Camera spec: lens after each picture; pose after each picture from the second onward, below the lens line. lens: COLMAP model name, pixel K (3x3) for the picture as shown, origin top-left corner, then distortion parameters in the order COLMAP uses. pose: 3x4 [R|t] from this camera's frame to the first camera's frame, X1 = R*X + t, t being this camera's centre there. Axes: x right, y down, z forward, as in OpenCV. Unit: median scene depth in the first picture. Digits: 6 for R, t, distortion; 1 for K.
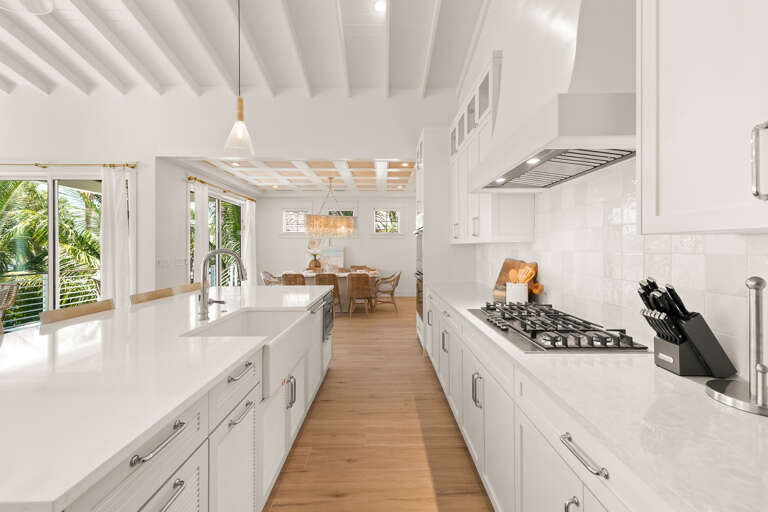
lens RADIAL K [[334.8, 0, 384.6], [0, 334.8, 252.5], [0, 0, 1]] dist [0.007568, -0.002513]
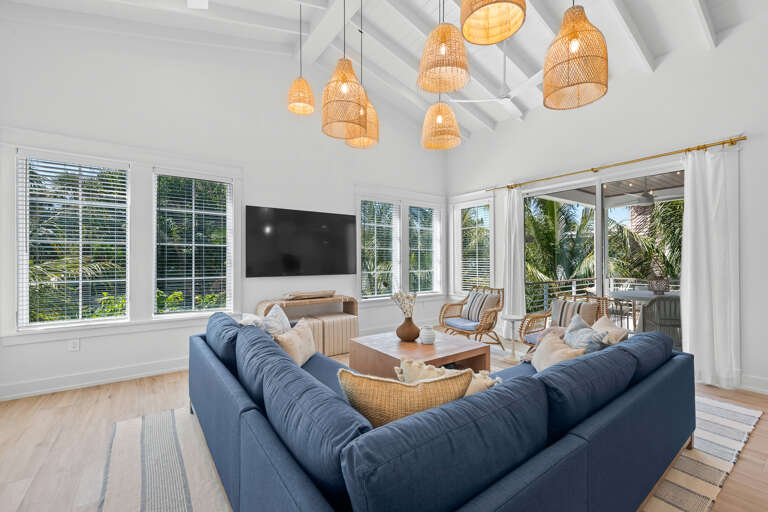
lens RADIAL K [[315.8, 0, 385.7], [0, 315.8, 257.3], [0, 0, 1]] dist [-0.032127, -0.000367]
pose [[0.576358, -0.016458, -0.817032, -0.610812], [-0.005717, 0.999691, -0.024171, 0.009839], [0.817177, 0.018602, 0.576086, 0.022514]]
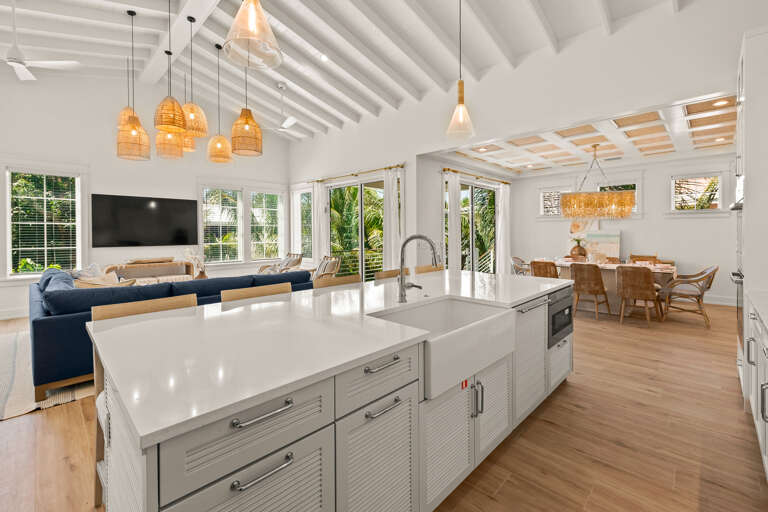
lens RADIAL K [[334.8, 0, 384.3], [0, 334.8, 236.8], [0, 0, 1]] dist [0.007568, -0.002513]
pose [[0.707633, 0.006569, -0.706549, 0.063766], [-0.005410, 0.999978, 0.003879, -0.003180], [0.706559, 0.001078, 0.707653, 0.083868]]
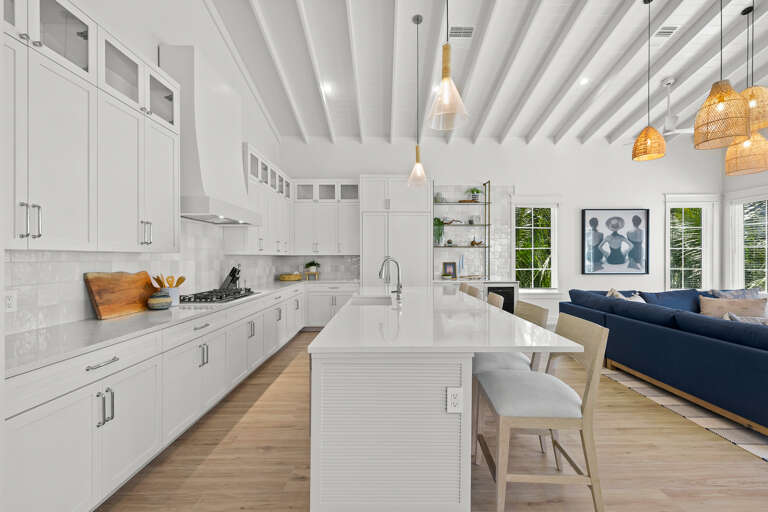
lens RADIAL K [[334.8, 0, 386.8], [0, 334.8, 254.2], [0, 0, 1]] dist [0.007568, -0.002513]
pose [[-0.999774, -0.019270, 0.008960, -0.184552], [-0.019137, 0.999707, 0.014800, -0.028318], [-0.009243, 0.014625, -0.999850, 1.037311]]
